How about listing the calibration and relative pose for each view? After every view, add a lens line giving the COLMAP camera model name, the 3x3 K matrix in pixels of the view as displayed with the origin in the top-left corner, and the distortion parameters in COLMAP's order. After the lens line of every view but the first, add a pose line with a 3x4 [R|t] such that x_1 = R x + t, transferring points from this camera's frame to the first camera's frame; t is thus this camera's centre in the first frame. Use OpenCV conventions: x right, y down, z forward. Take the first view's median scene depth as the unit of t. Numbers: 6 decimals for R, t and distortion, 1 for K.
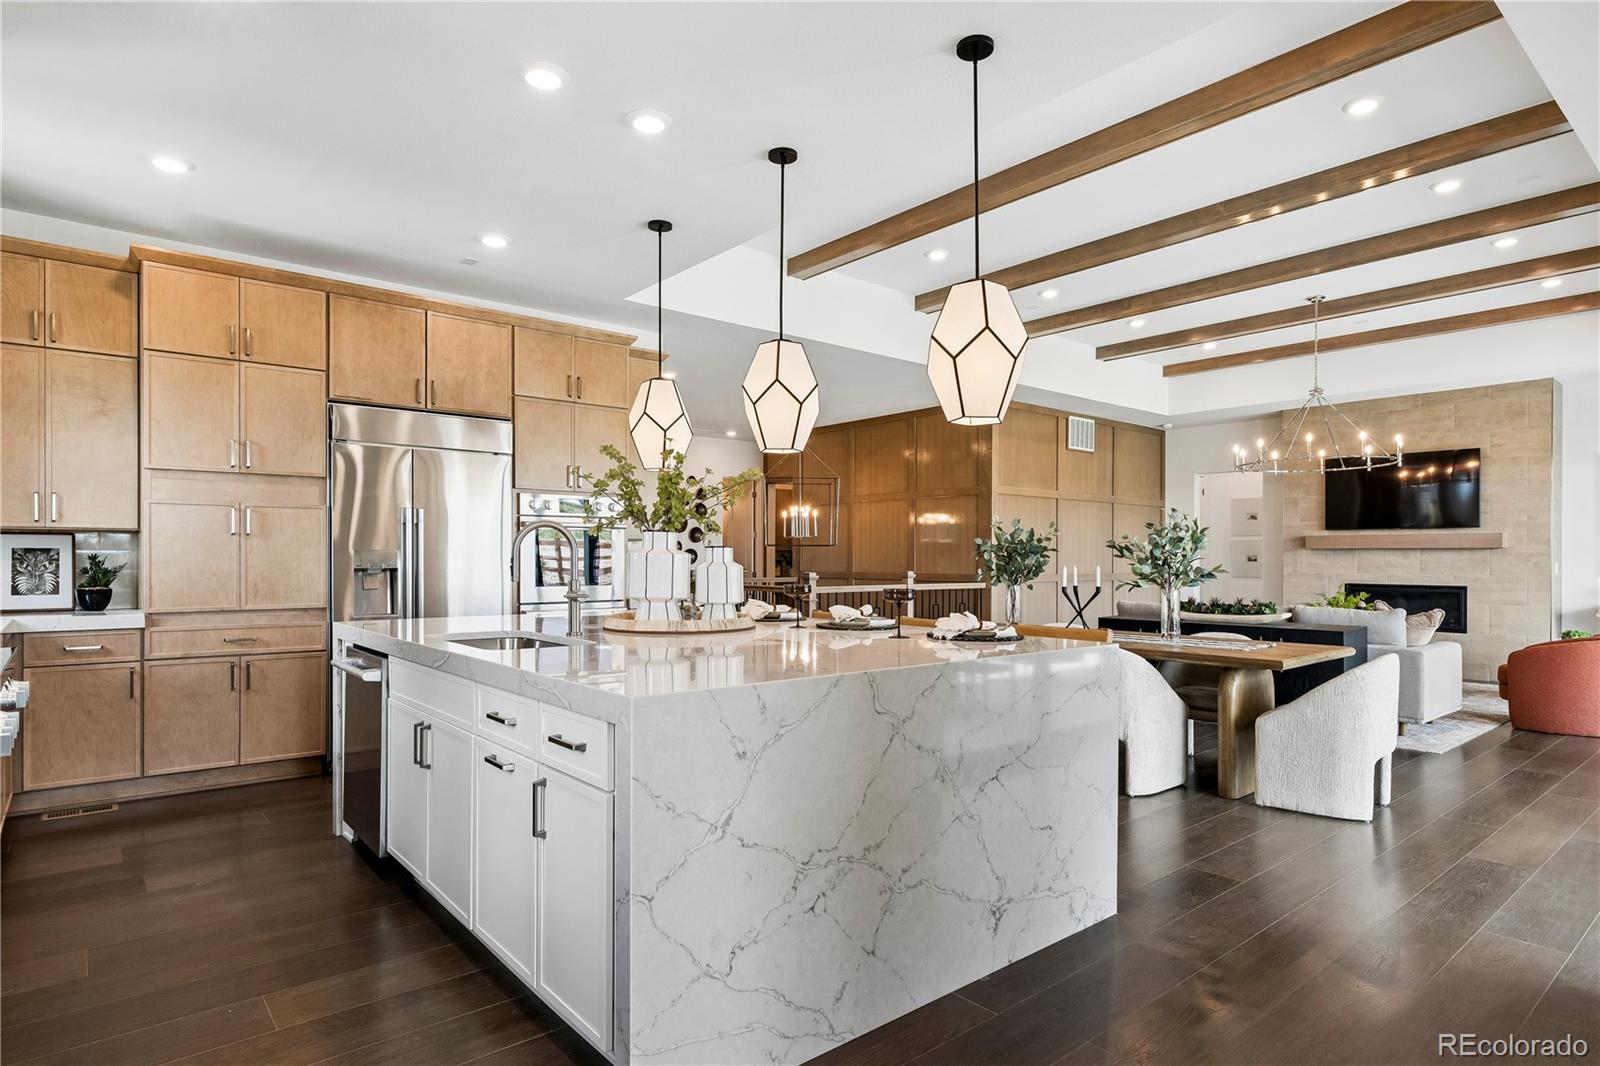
lens RADIAL K [[860.2, 0, 780.9], [0, 860.2, 559.4], [0, 0, 1]] dist [-0.002659, 0.000602]
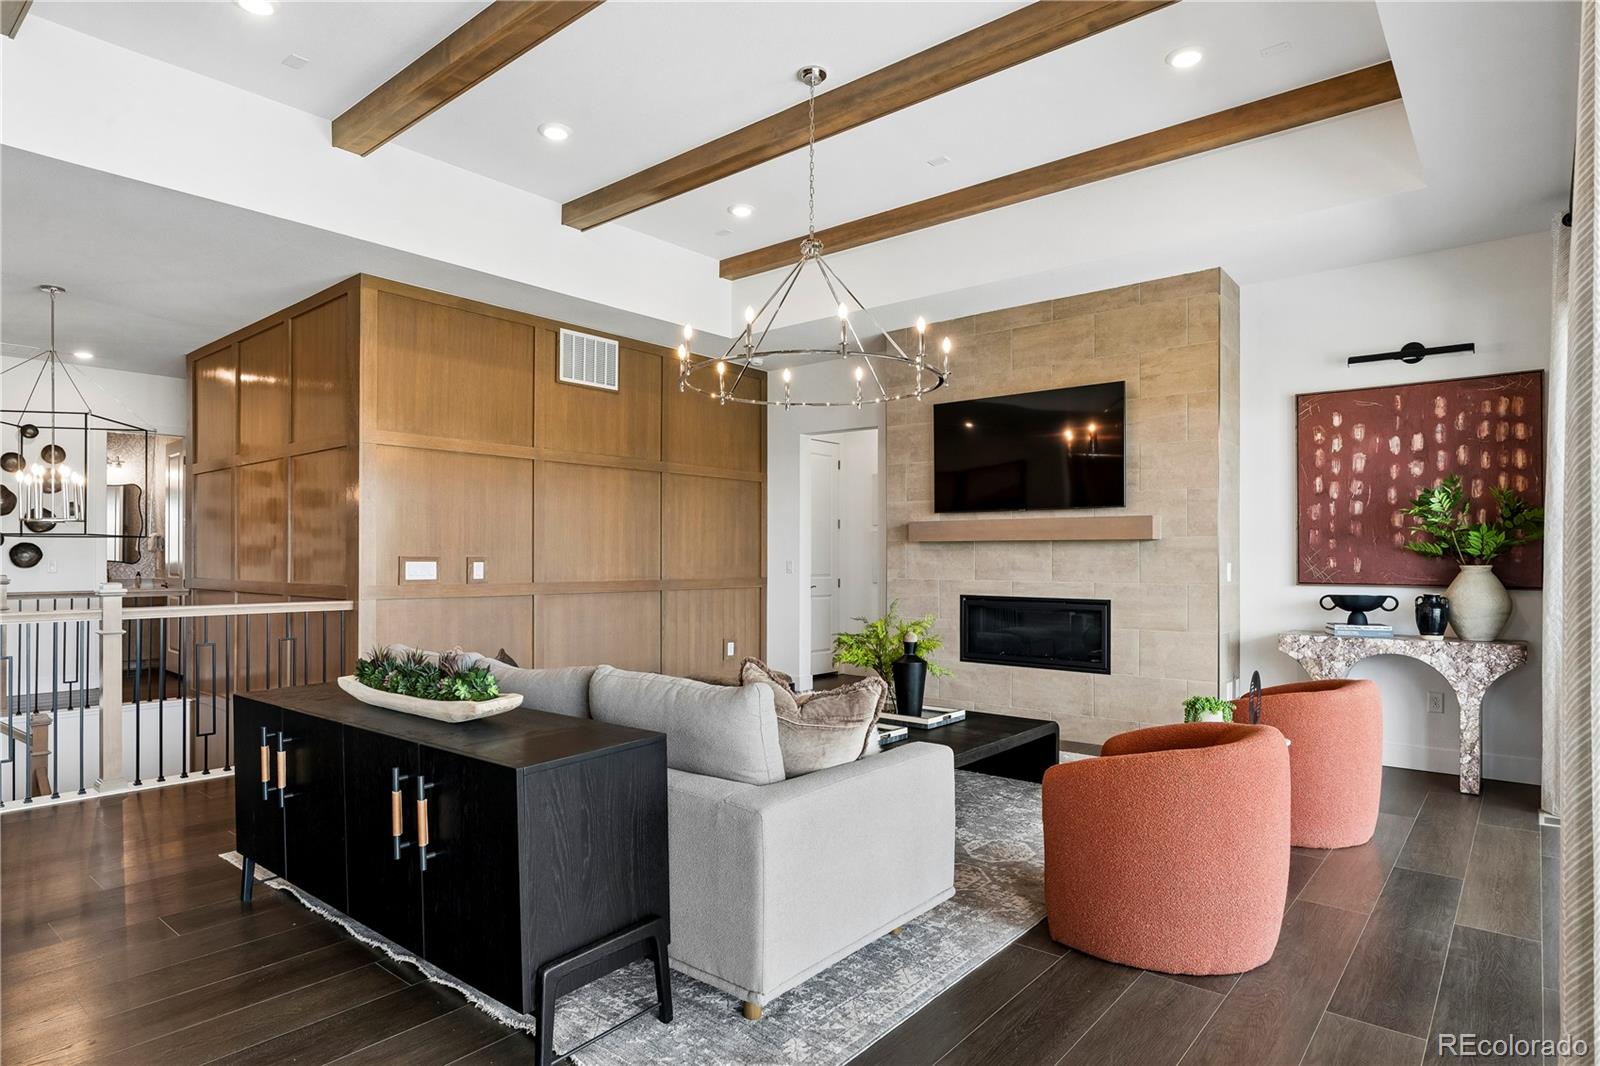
lens RADIAL K [[911.5, 0, 800.1], [0, 911.5, 548.7], [0, 0, 1]] dist [0.046995, 0.000143]
pose [[0.983334, -0.002659, 0.181791, 0.087813], [0.003980, 0.999968, -0.006900, -0.000579], [-0.181767, 0.007508, 0.983313, 0.073046]]
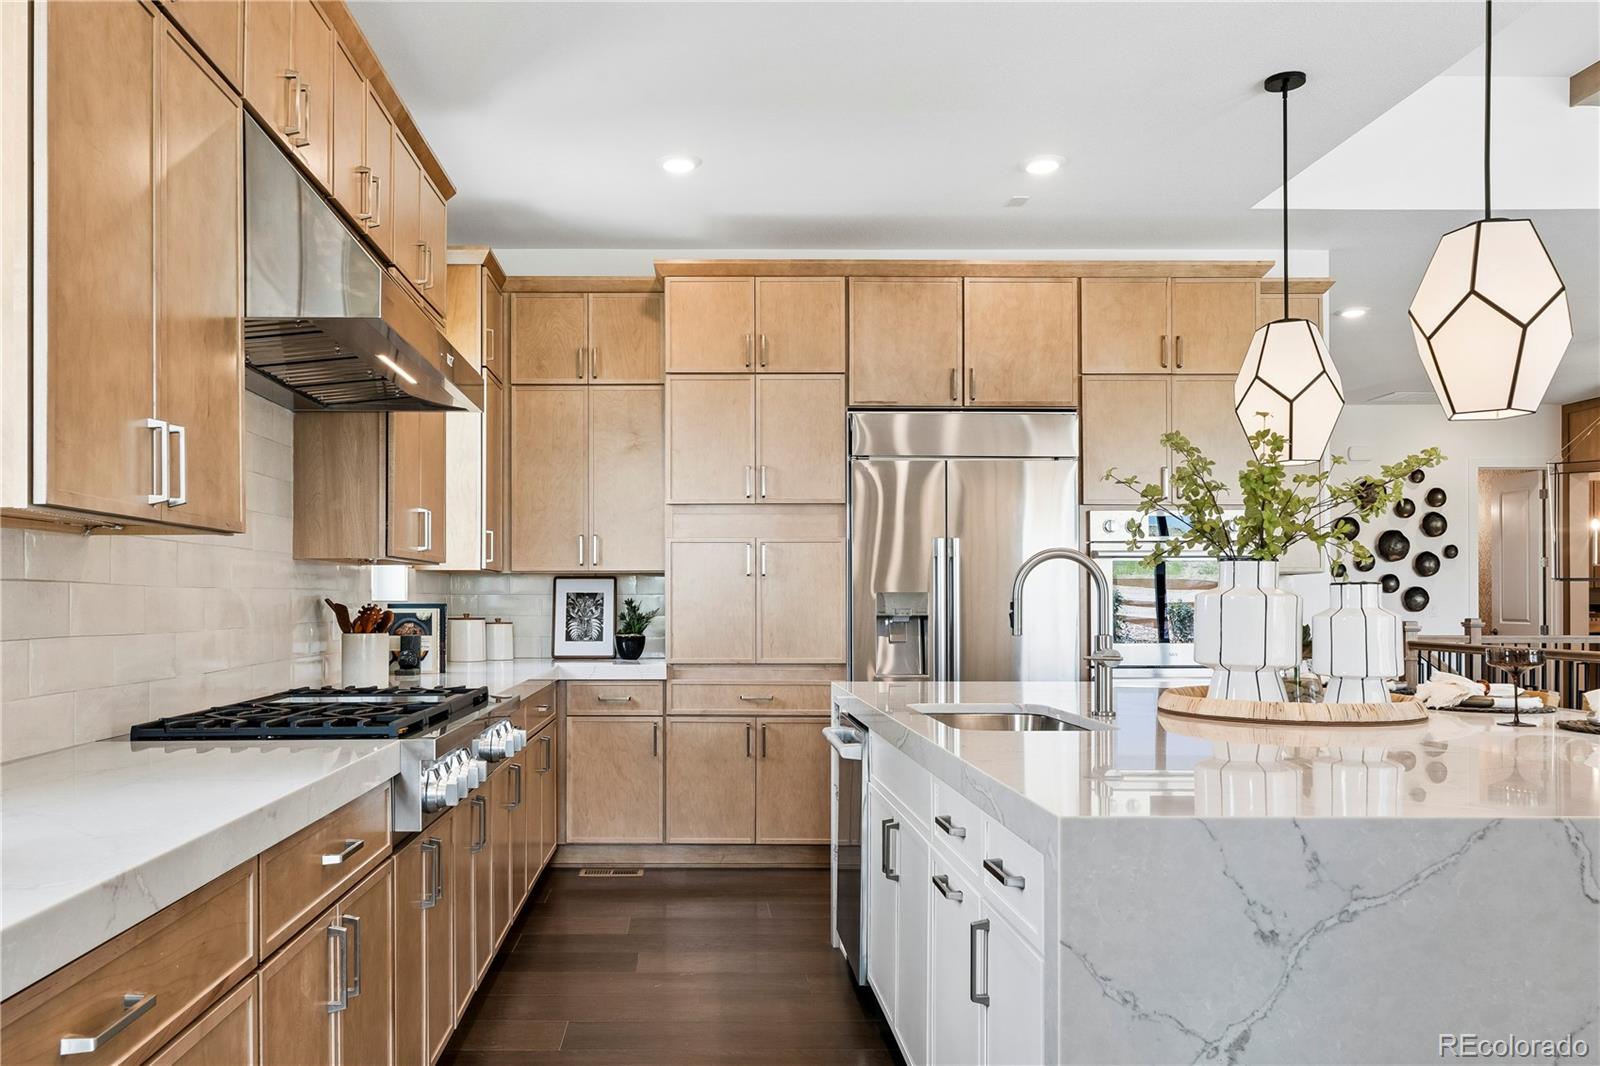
lens RADIAL K [[1173.8, 0, 769.8], [0, 1173.8, 591.5], [0, 0, 1]] dist [-0.002097, 0.002062]
pose [[0.780295, -0.007172, -0.625370, 0.124288], [0.000716, 0.999944, -0.010575, -0.000430], [0.625411, 0.007804, 0.780257, 0.100756]]
